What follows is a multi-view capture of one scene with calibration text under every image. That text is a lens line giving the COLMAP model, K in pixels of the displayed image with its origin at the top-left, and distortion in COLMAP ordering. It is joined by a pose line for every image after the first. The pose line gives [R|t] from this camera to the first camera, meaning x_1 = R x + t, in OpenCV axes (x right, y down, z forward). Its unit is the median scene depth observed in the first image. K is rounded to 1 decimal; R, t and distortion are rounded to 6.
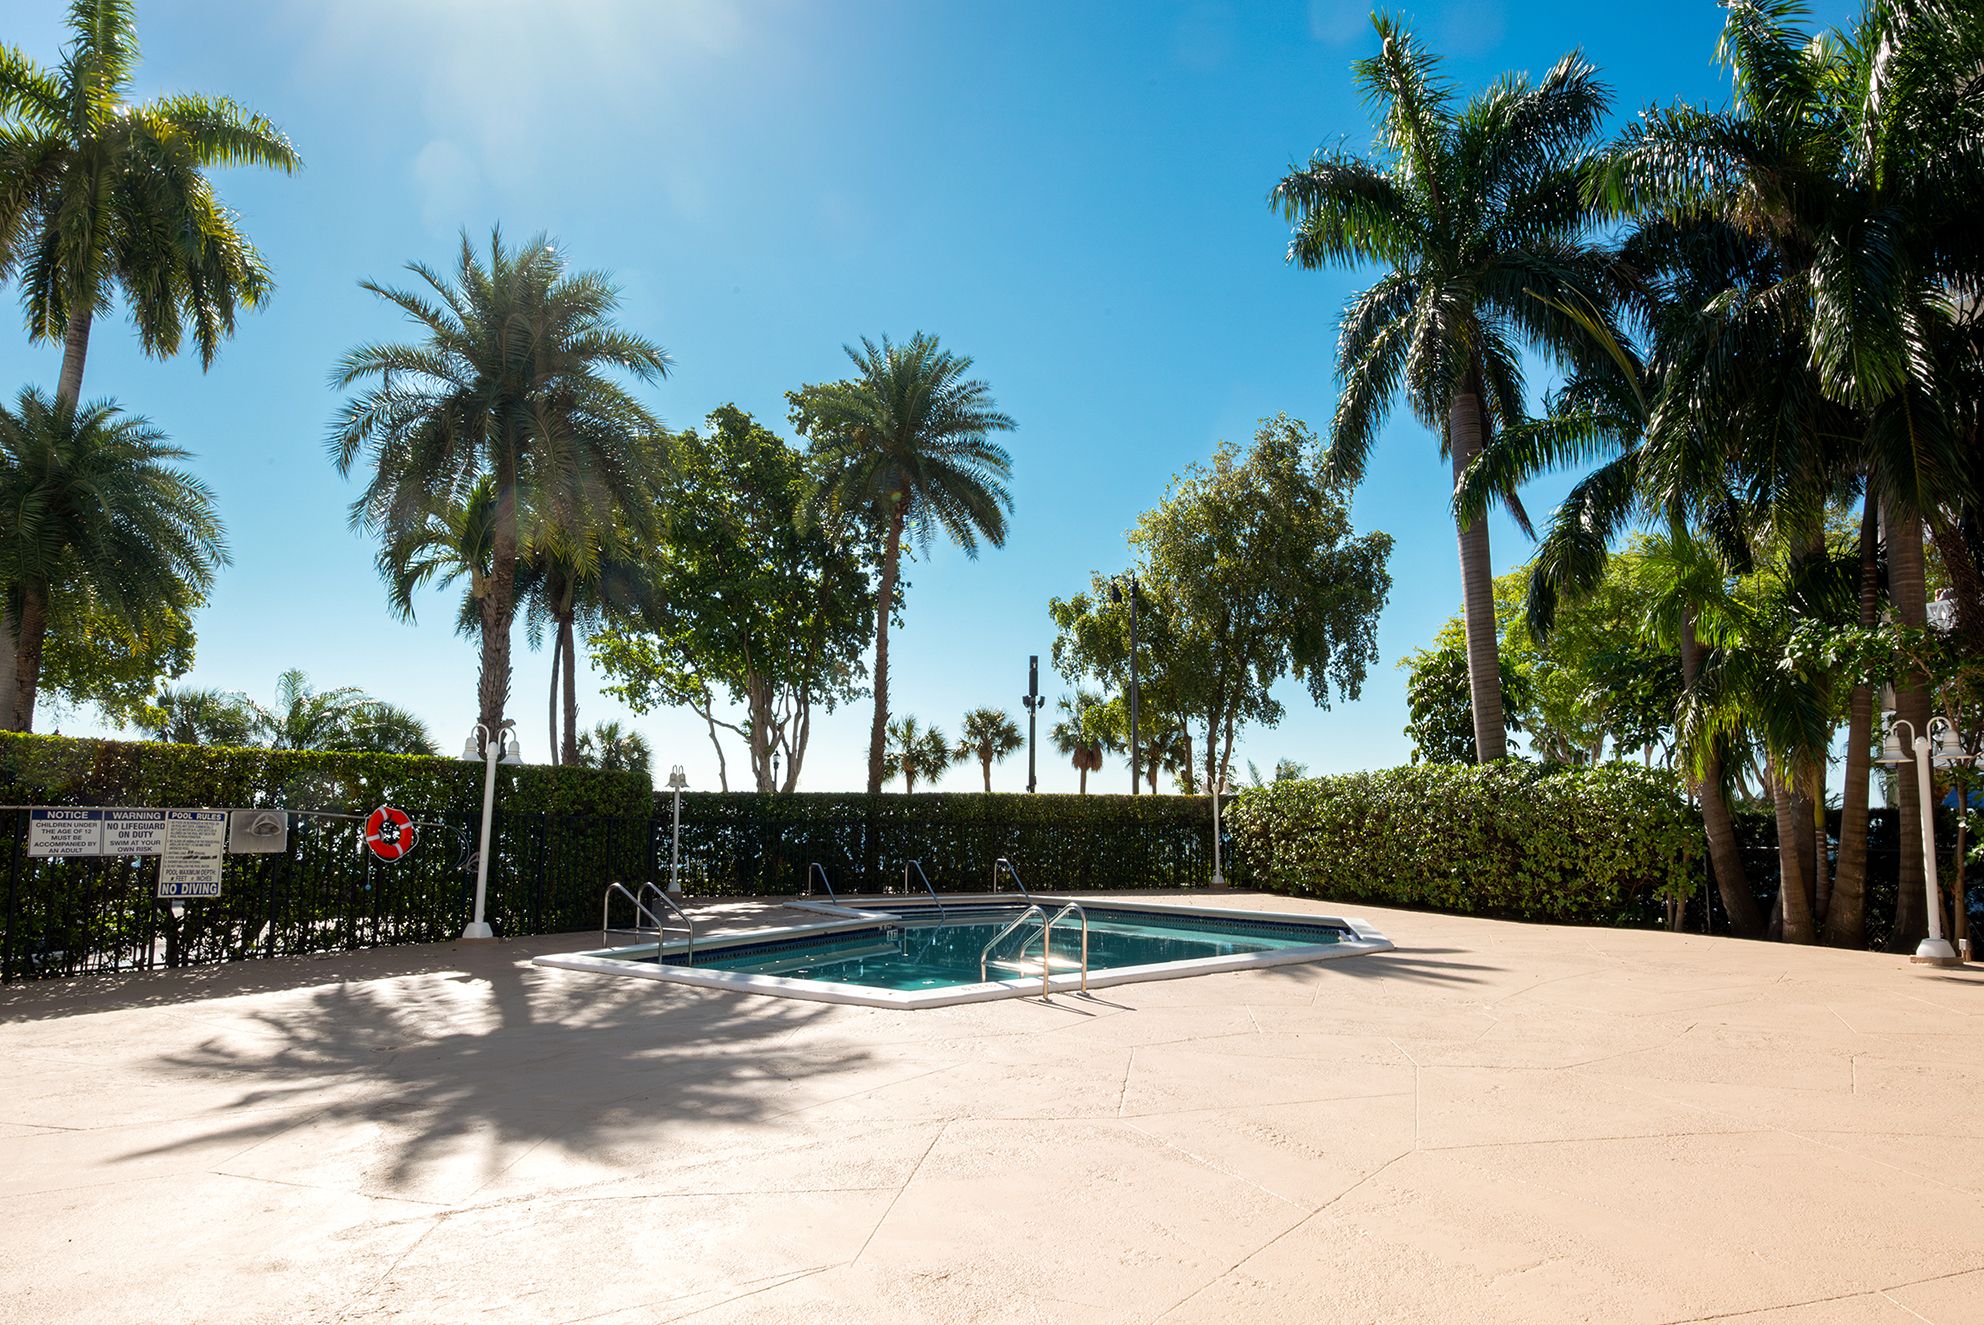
lens RADIAL K [[1264.7, 0, 992.0], [0, 1264.7, 662.5], [0, 0, 1]] dist [0.000747, -0.000850]
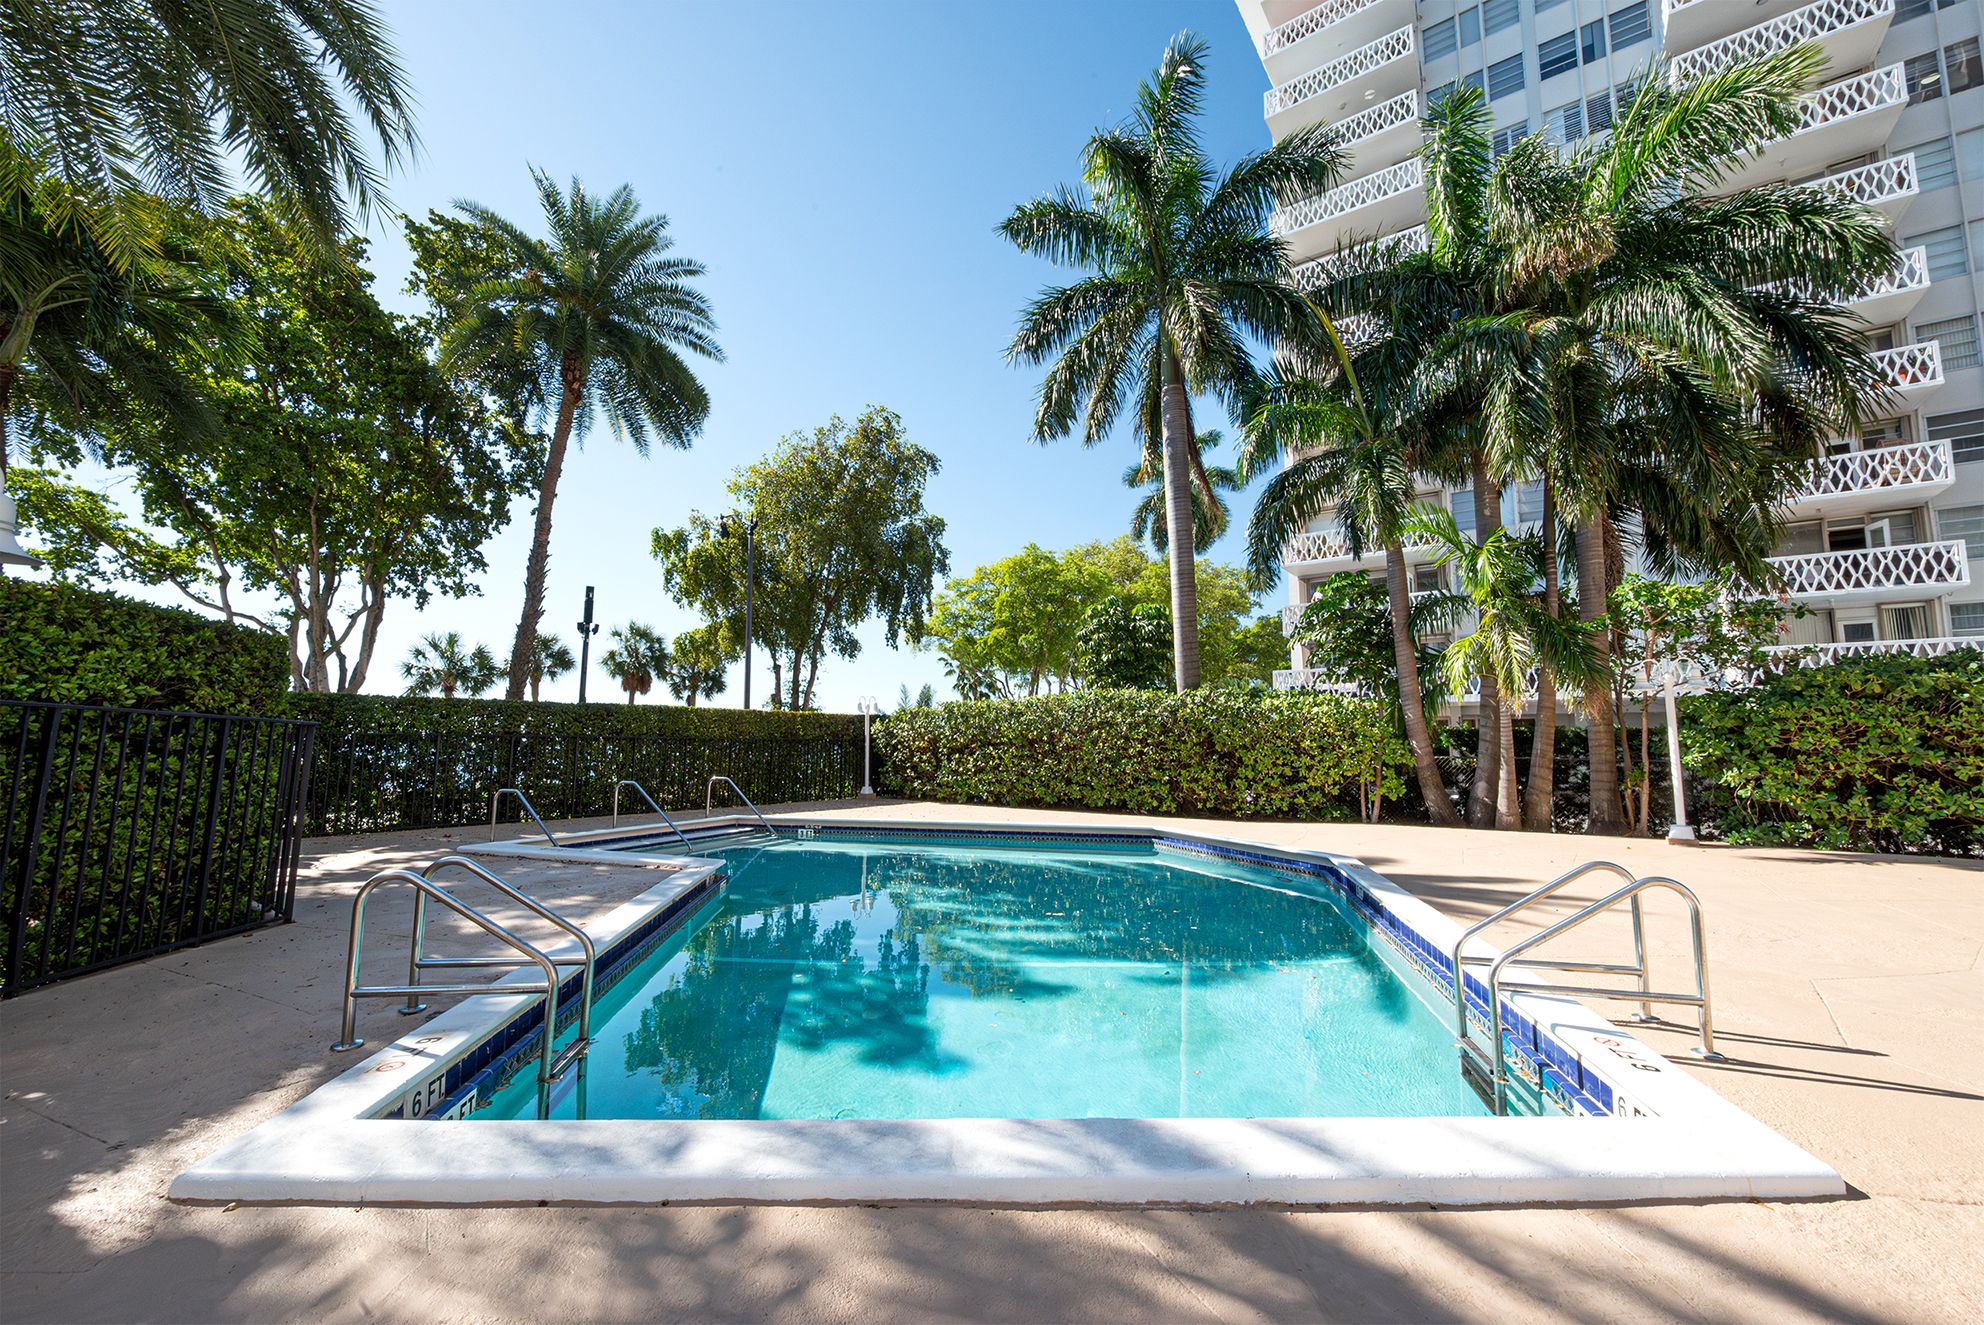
lens RADIAL K [[796.1, 0, 975.1], [0, 796.1, 649.4], [0, 0, 1]] dist [-0.002070, -0.000323]
pose [[0.792194, 0.073601, 0.605815, -0.154623], [-0.078444, 0.996747, -0.018518, 0.047654], [-0.605207, -0.032853, 0.795390, 0.345071]]
